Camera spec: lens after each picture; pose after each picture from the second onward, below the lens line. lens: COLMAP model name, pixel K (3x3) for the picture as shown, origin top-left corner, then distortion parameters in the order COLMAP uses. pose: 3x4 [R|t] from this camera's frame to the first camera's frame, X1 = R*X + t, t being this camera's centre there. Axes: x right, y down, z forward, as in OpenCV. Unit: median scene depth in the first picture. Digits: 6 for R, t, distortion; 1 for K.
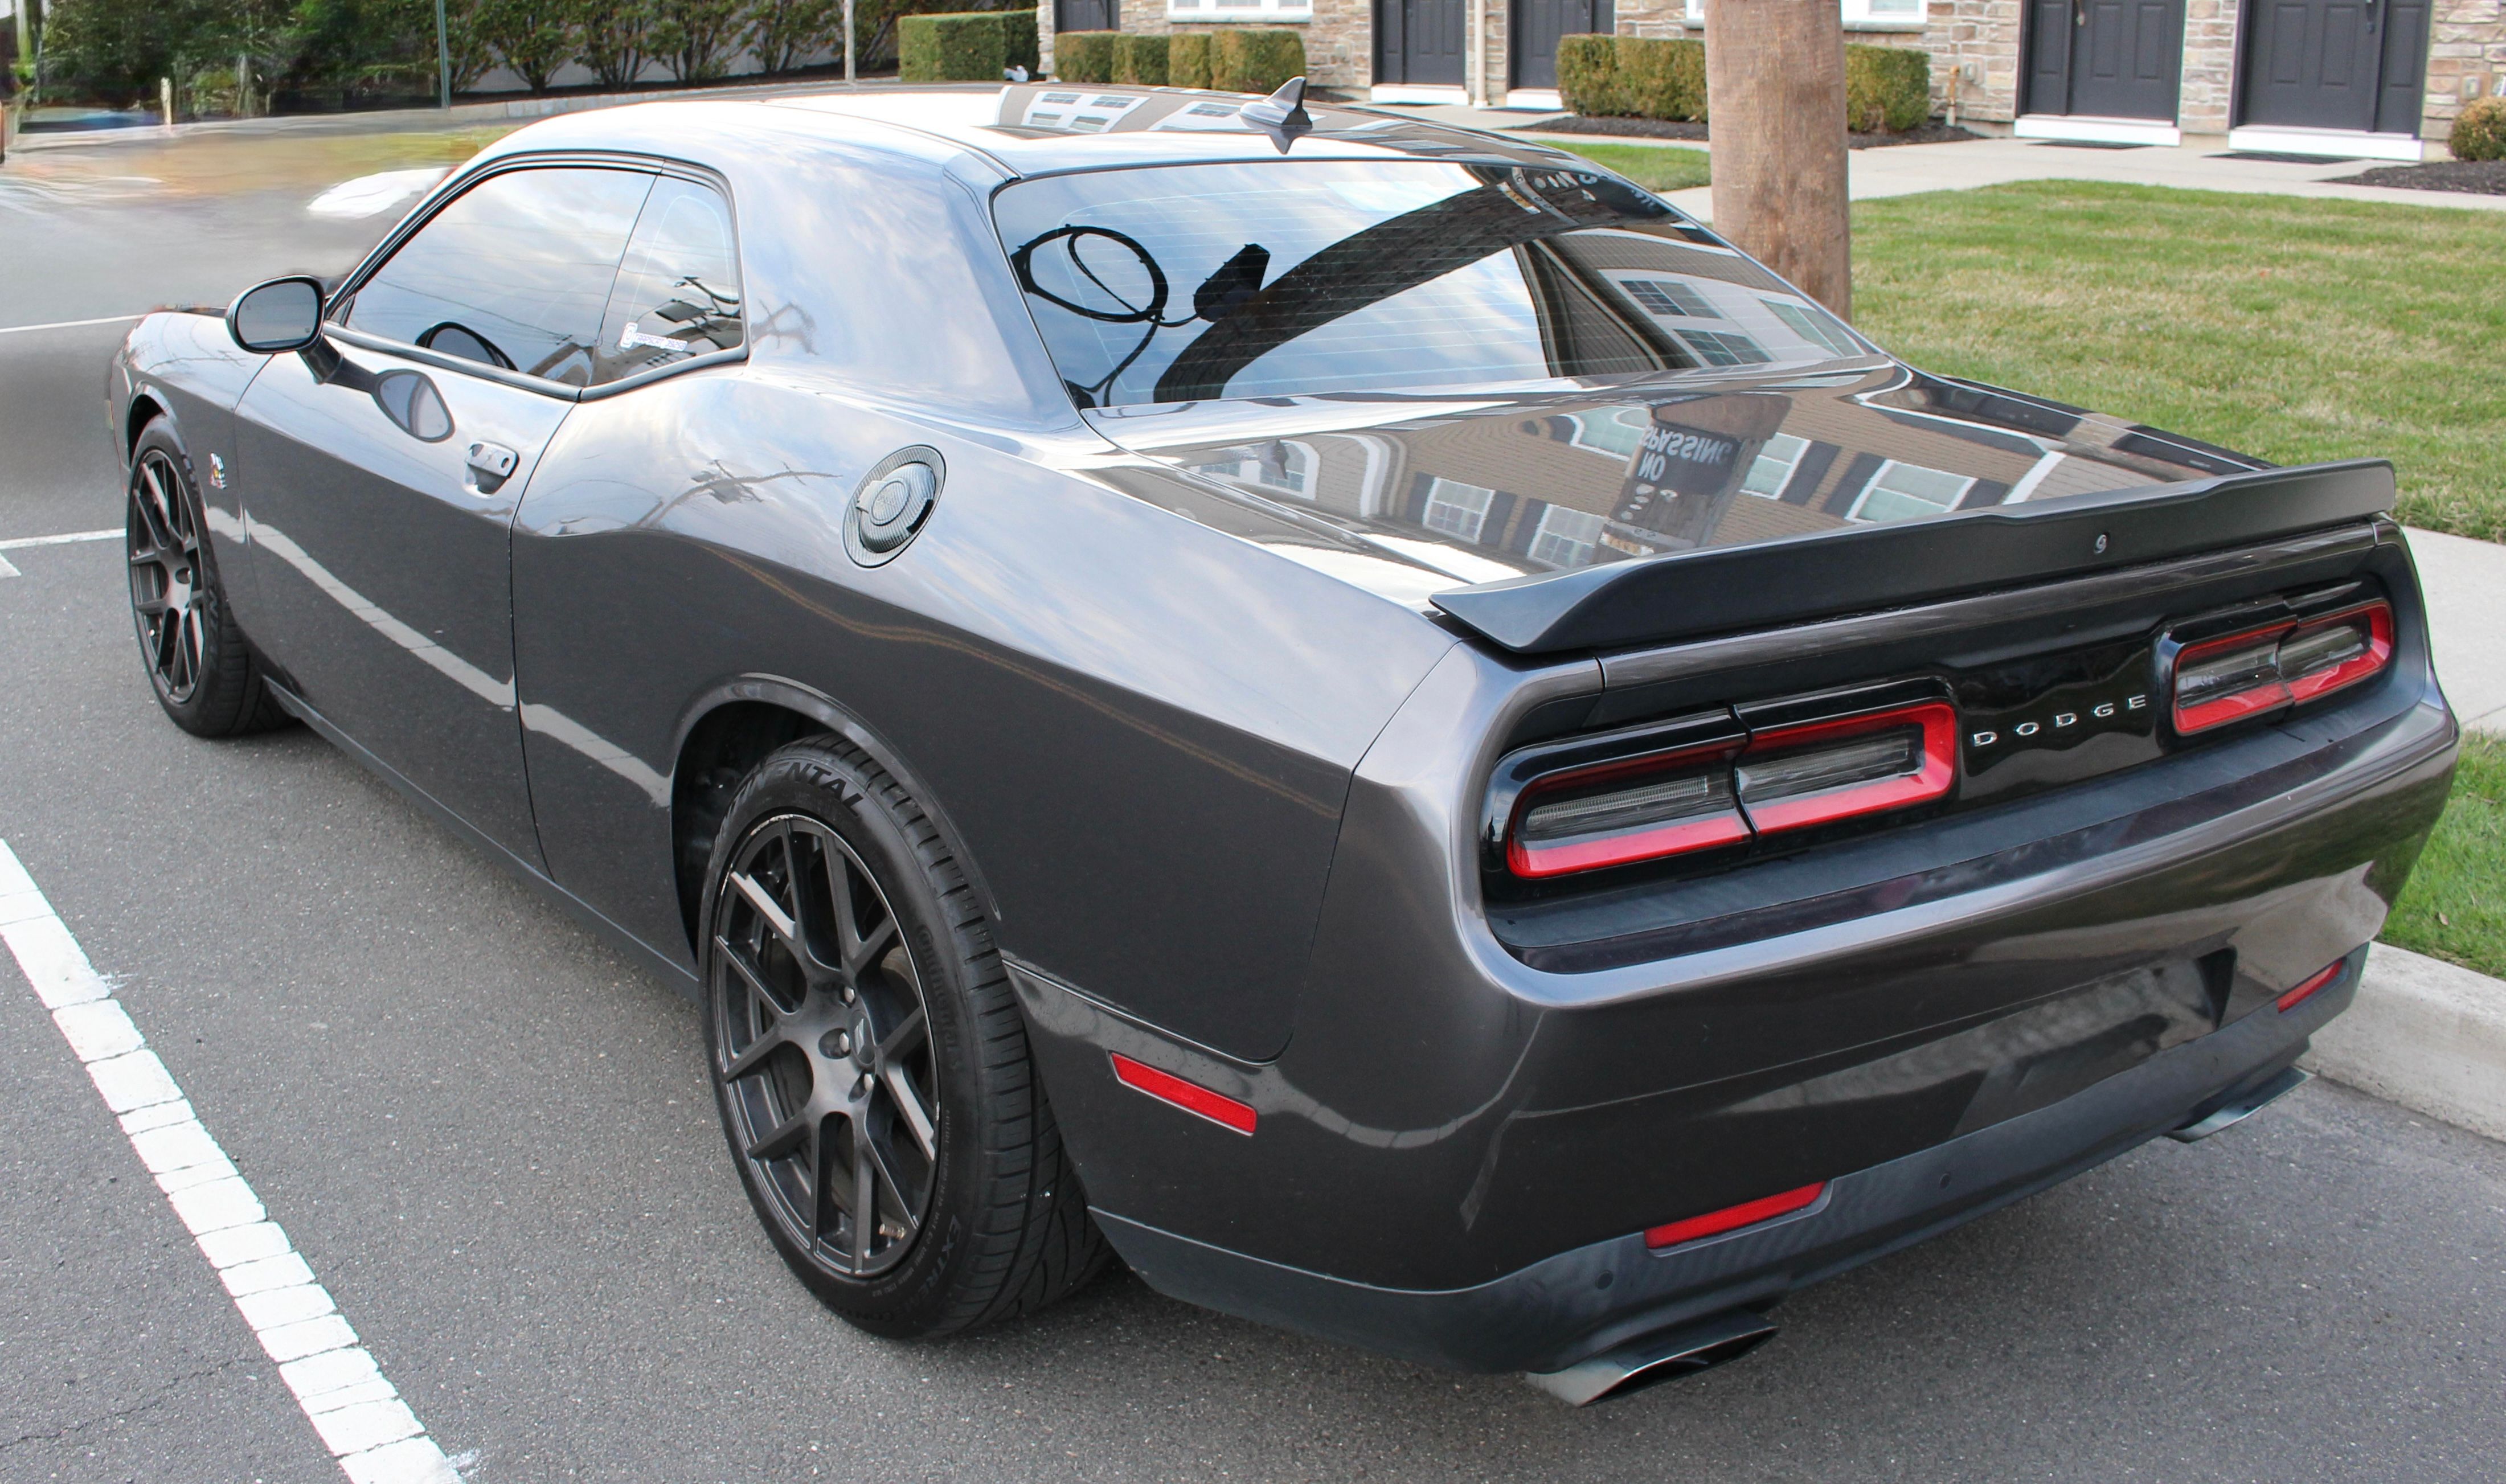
lens RADIAL K [[2535.7, 0, 995.6], [0, 2535.7, 732.5], [0, 0, 1]] dist [-0.158575, 0.116378]
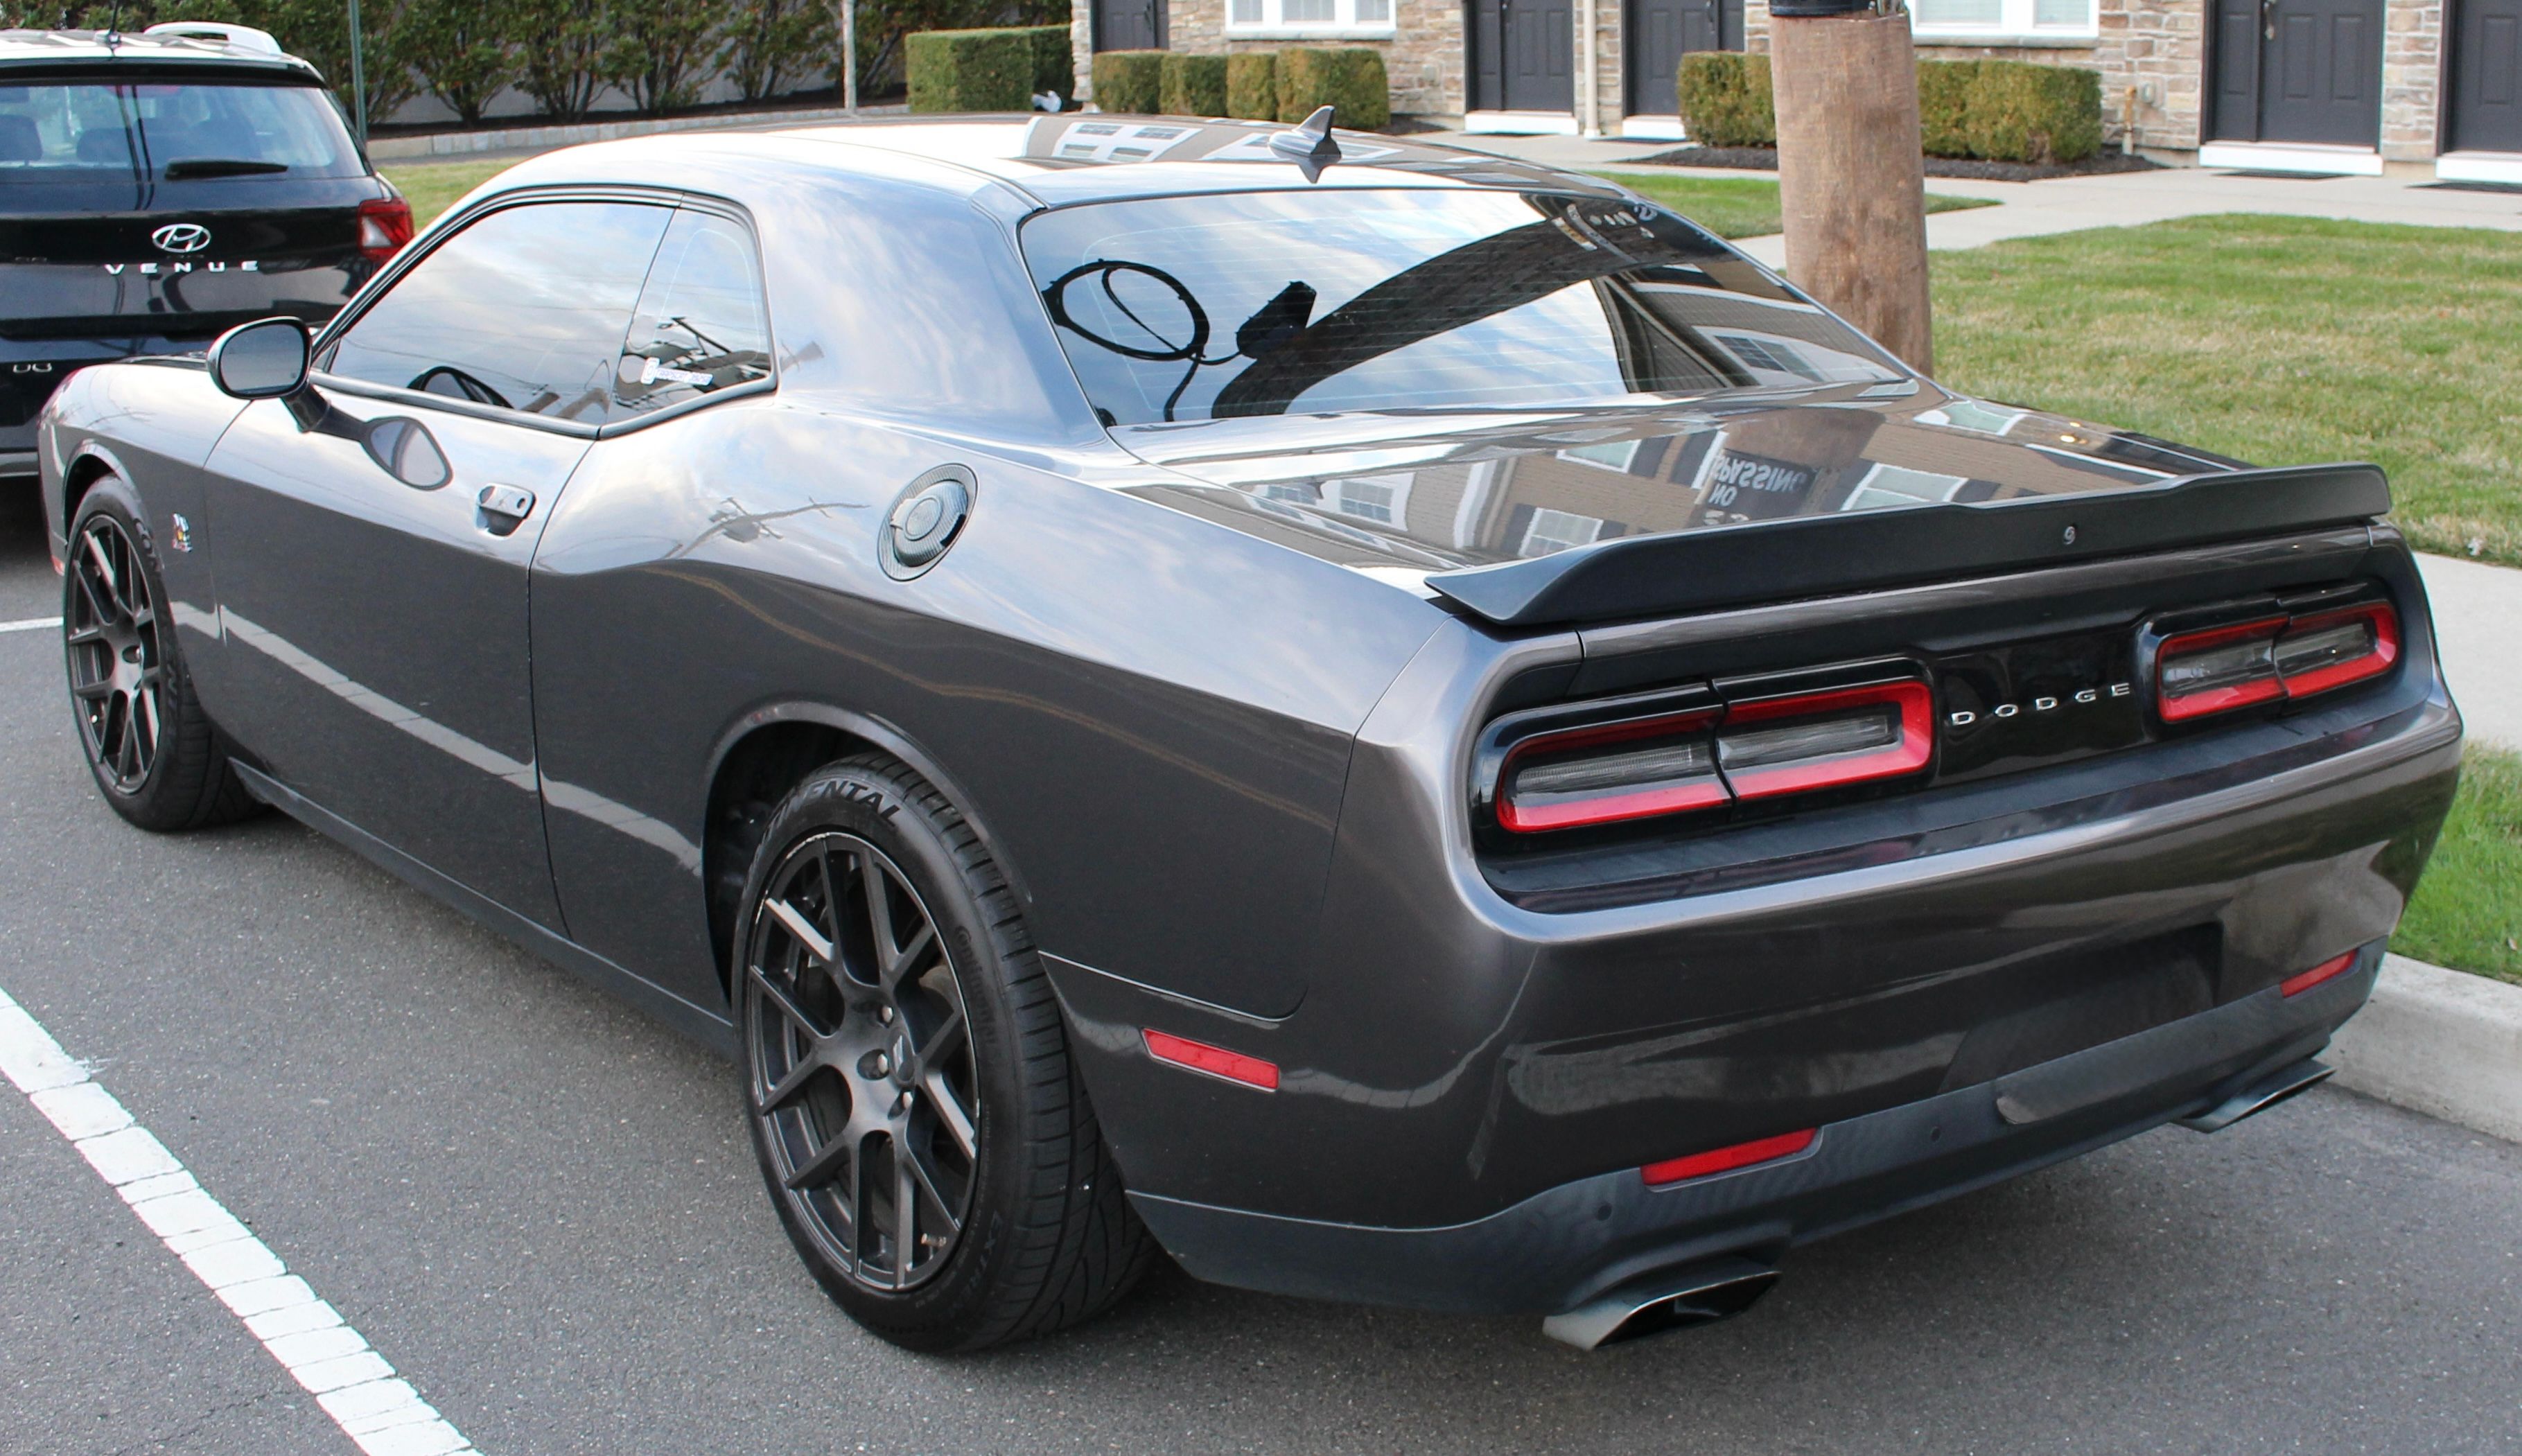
lens RADIAL K [[3046.8, 0, 1261.0], [0, 3046.8, 728.0], [0, 0, 1]] dist [-0.149119, 0.086698]
pose [[0.997031, -0.014364, 0.075648, 0.000360], [0.018303, 0.998499, -0.051630, 0.031979], [-0.074793, 0.052861, 0.995797, -0.125871]]
